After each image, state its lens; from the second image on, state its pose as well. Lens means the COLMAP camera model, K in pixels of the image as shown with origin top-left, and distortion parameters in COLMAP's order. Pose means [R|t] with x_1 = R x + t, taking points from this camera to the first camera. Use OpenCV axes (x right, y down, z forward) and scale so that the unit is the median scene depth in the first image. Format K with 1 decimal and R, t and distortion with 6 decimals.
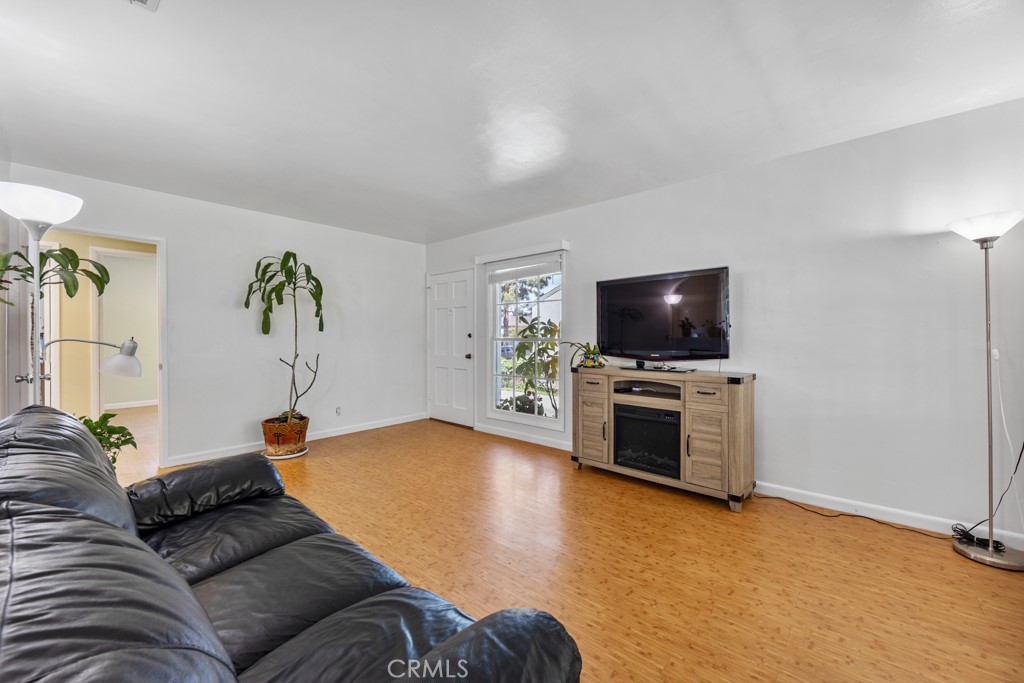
lens RADIAL K [[407.3, 0, 513.7], [0, 407.3, 337.1], [0, 0, 1]] dist [-0.001899, -0.000443]
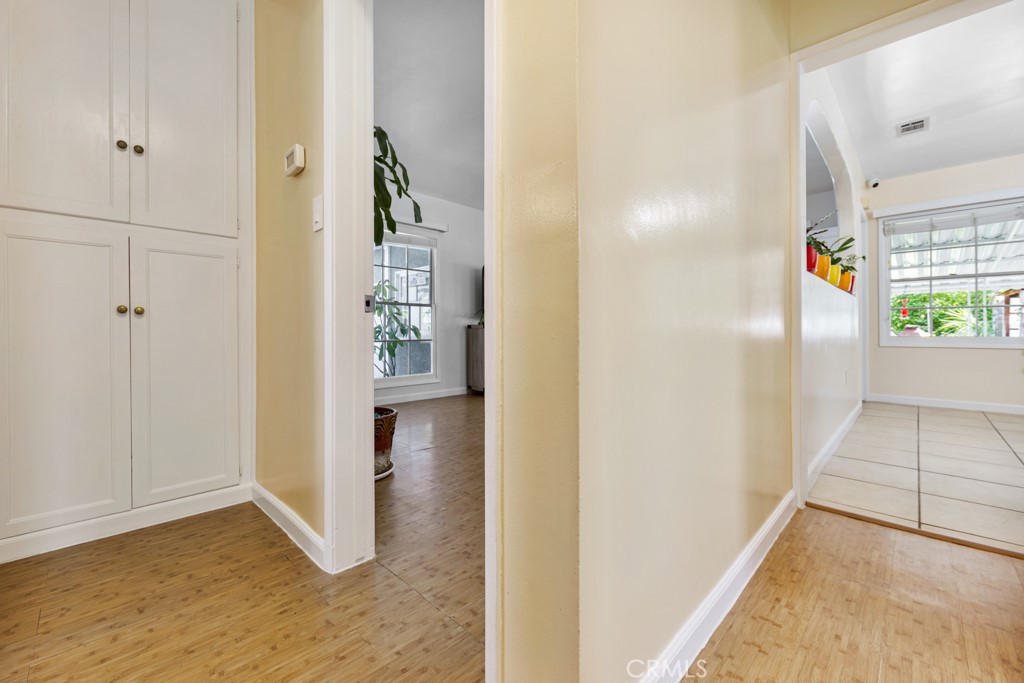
lens RADIAL K [[412.6, 0, 513.2], [0, 412.6, 336.9], [0, 0, 1]] dist [0.000487, -0.000120]
pose [[0.042384, -0.010110, 0.999050, -1.500688], [0.007086, 0.999927, 0.009819, 0.121530], [-0.999076, 0.006663, 0.042452, 1.010748]]
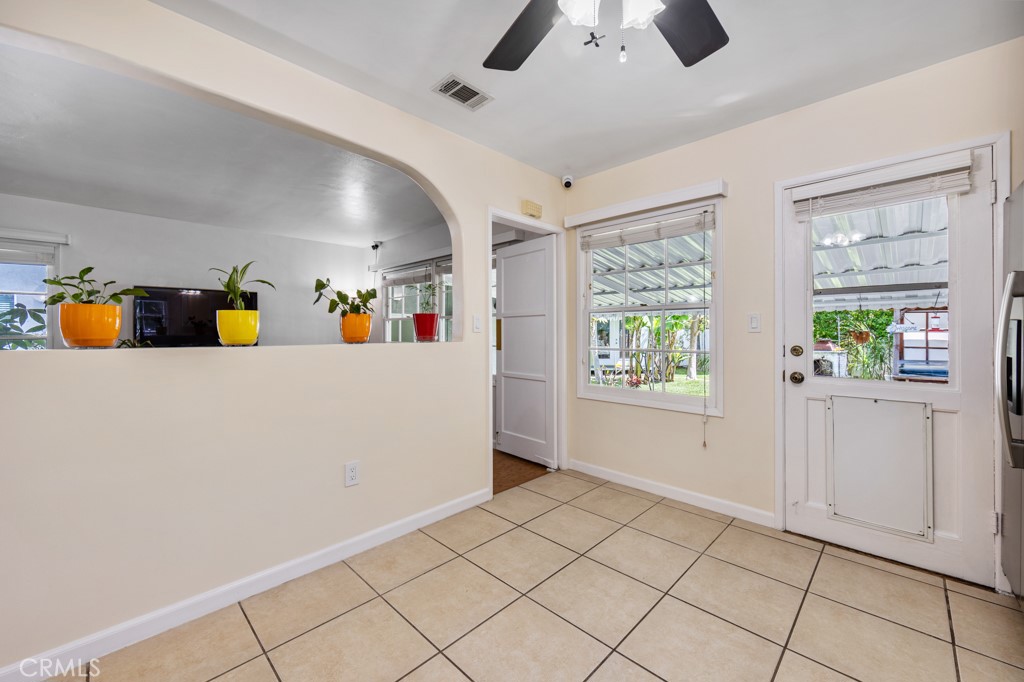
lens RADIAL K [[403.2, 0, 513.3], [0, 403.2, 335.9], [0, 0, 1]] dist [-0.000343, 0.000184]
pose [[0.043458, -0.004000, 0.999047, -1.061614], [0.006561, 0.999972, 0.003718, 0.007038], [-0.999034, 0.006393, 0.043483, -0.126954]]
